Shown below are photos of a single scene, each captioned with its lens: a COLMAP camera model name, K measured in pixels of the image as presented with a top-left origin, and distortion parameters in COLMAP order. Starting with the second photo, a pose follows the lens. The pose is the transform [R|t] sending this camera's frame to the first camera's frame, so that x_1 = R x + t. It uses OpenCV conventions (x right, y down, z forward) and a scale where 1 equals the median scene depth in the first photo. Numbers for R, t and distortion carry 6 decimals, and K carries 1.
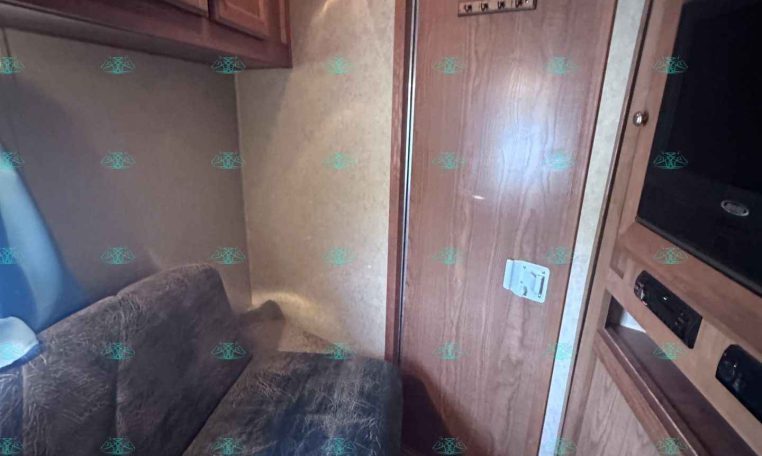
lens RADIAL K [[406.1, 0, 380.5], [0, 406.1, 230.0], [0, 0, 1]] dist [-0.005407, 0.002682]
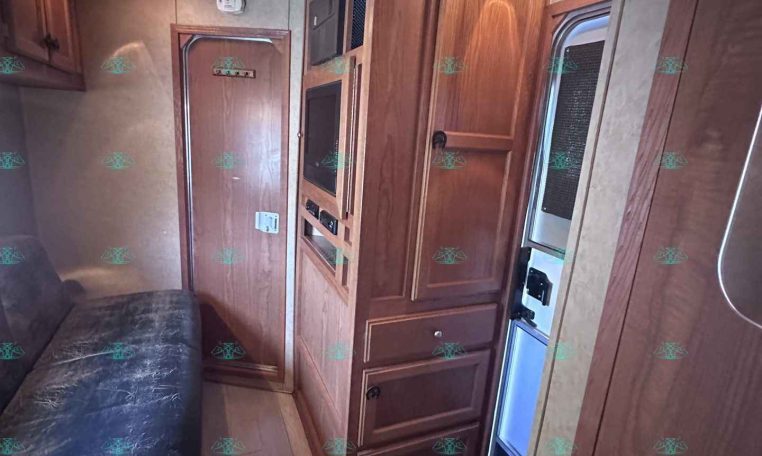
lens RADIAL K [[406.1, 0, 378.9], [0, 406.1, 227.6], [0, 0, 1]] dist [-0.005407, 0.002682]
pose [[0.855595, -0.082276, 0.511066, -0.140097], [0.106620, 0.994129, -0.018452, 0.228357], [-0.506547, 0.070278, 0.859343, -0.787951]]
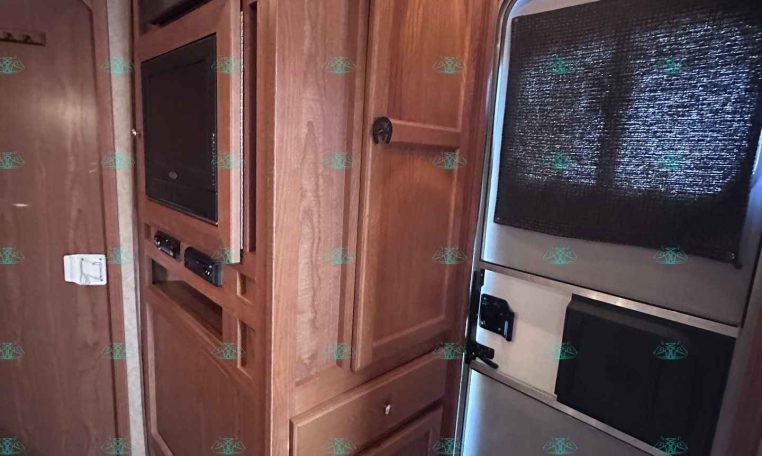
lens RADIAL K [[406.1, 0, 378.7], [0, 406.1, 226.6], [0, 0, 1]] dist [-0.005407, 0.002682]
pose [[0.607747, -0.125732, 0.784114, -0.031072], [0.197089, 0.980376, 0.004444, 0.160660], [-0.769285, 0.151839, 0.620601, -0.394181]]
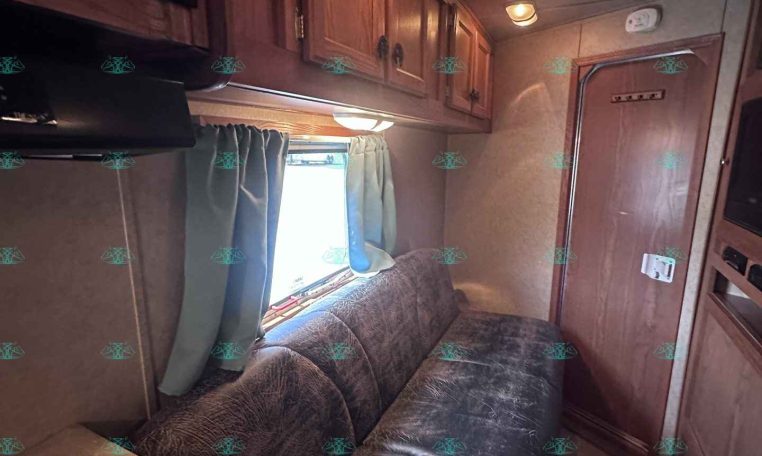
lens RADIAL K [[406.1, 0, 381.5], [0, 406.1, 228.0], [0, 0, 1]] dist [-0.005407, 0.002682]
pose [[0.951287, 0.043017, -0.305290, -0.162742], [-0.078702, 0.991294, -0.105555, 0.213825], [0.298092, 0.124440, 0.946391, -0.734435]]
